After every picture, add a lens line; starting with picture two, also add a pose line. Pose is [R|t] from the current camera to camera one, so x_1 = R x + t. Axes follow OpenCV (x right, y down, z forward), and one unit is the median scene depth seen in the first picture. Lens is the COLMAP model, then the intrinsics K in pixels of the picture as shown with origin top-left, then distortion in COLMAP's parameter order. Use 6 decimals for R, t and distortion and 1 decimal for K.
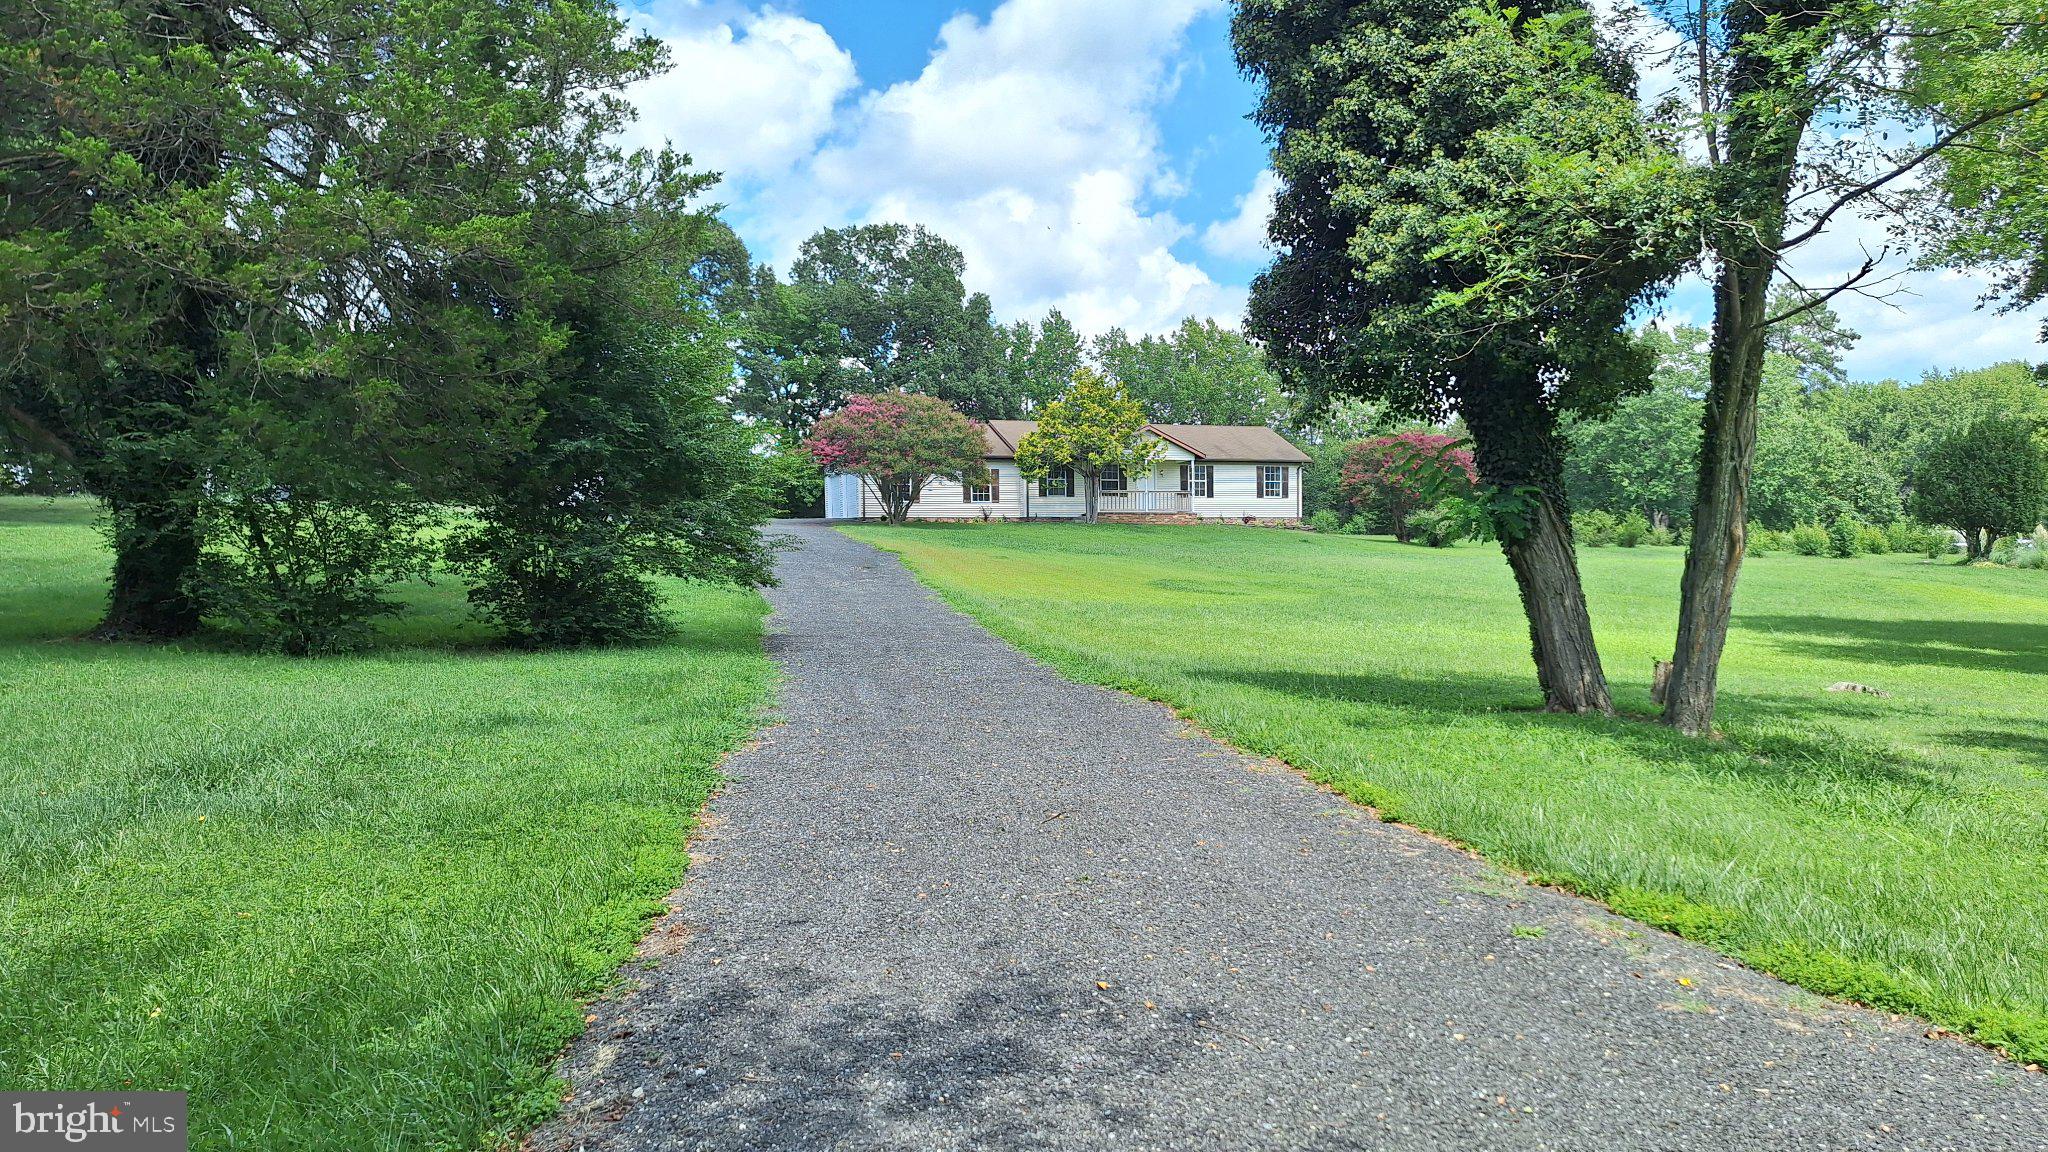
lens RADIAL K [[1393.0, 0, 1030.2], [0, 1393.0, 579.0], [0, 0, 1]] dist [0.077045, 0.000127]
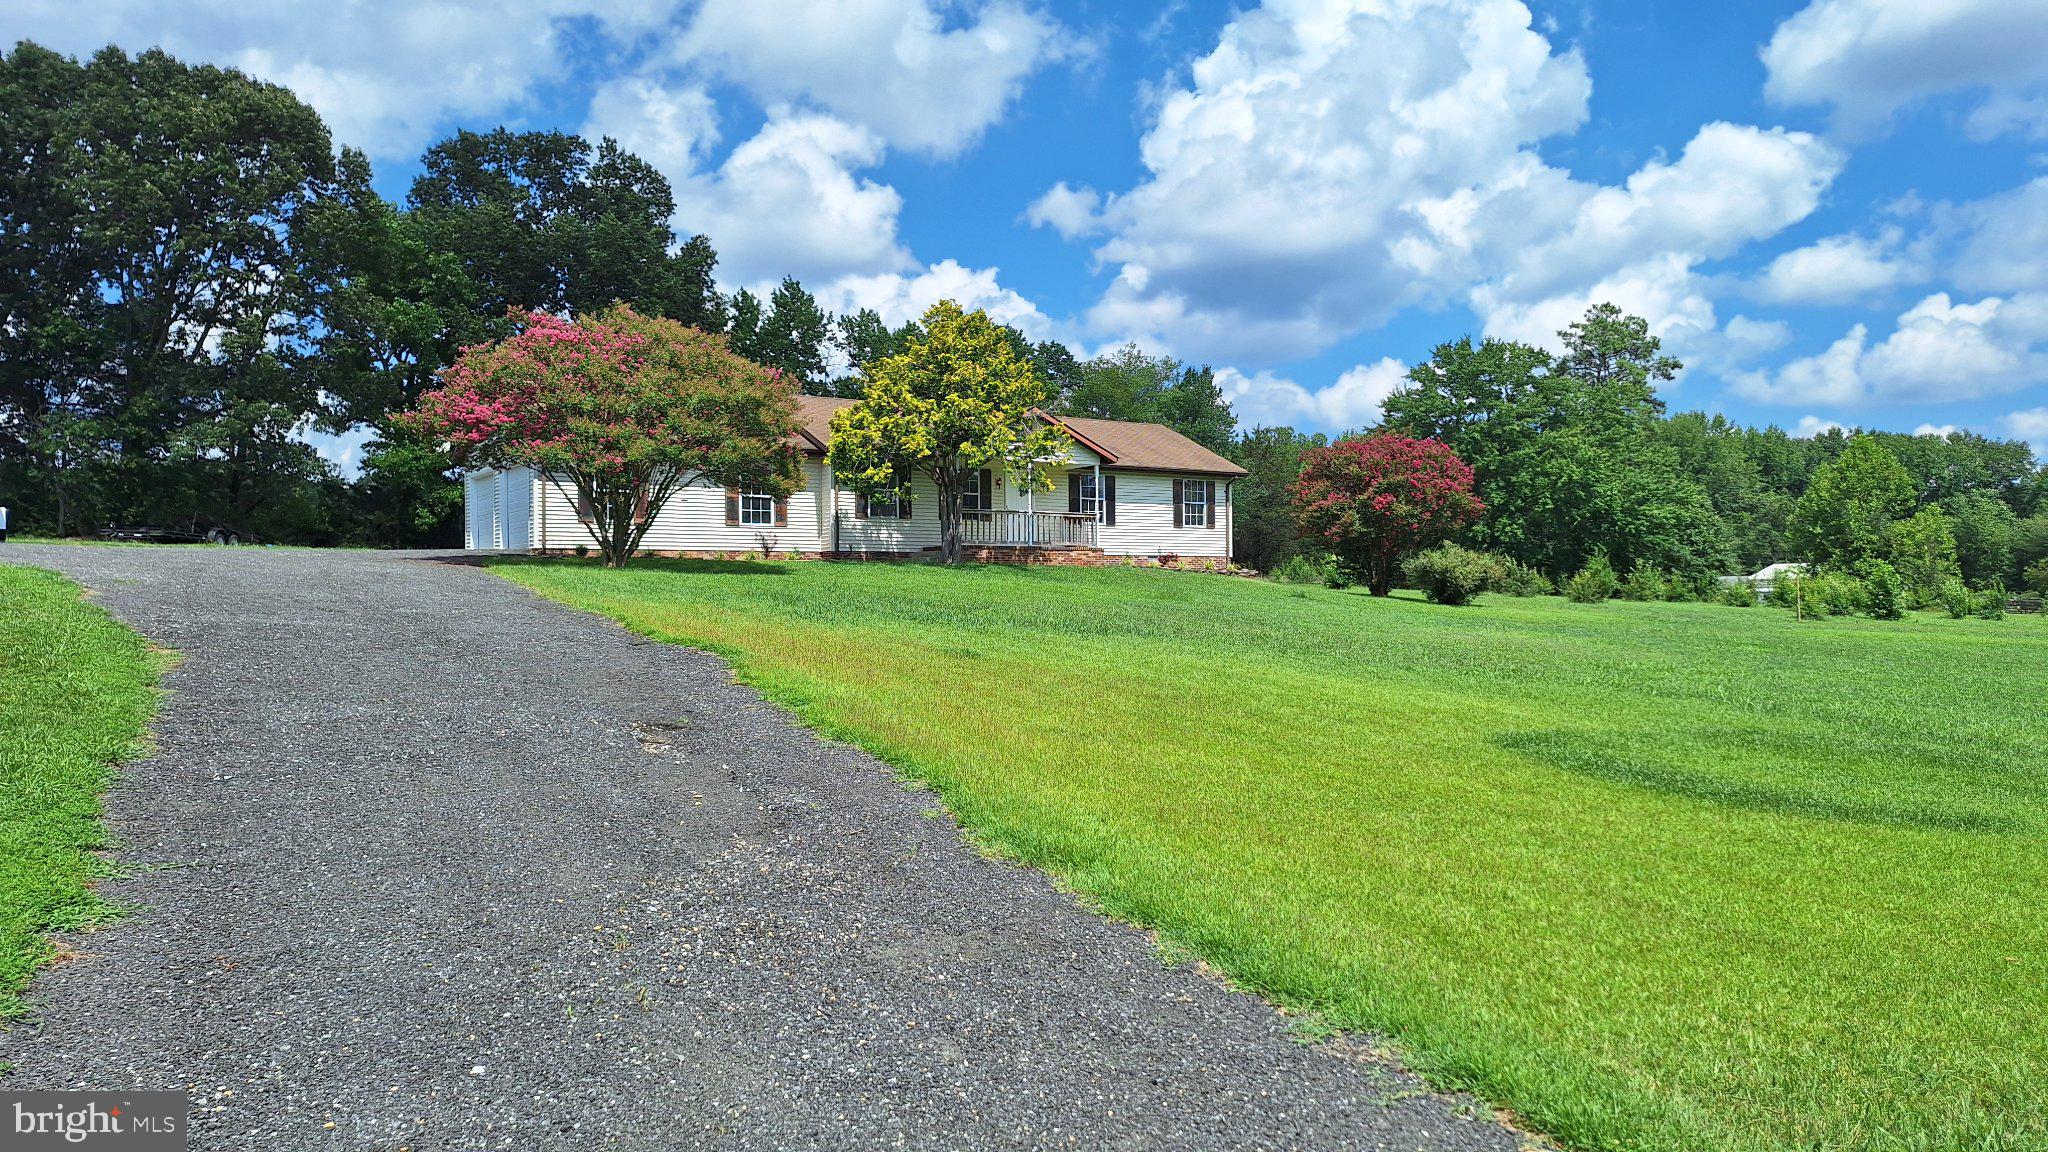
lens RADIAL K [[1393.0, 0, 1030.5], [0, 1393.0, 563.8], [0, 0, 1]] dist [0.077045, 0.000127]
pose [[0.970168, 0.010226, 0.242219, -0.063598], [-0.001458, 0.999338, -0.036350, -0.017545], [-0.242430, 0.034913, 0.969540, 0.392500]]
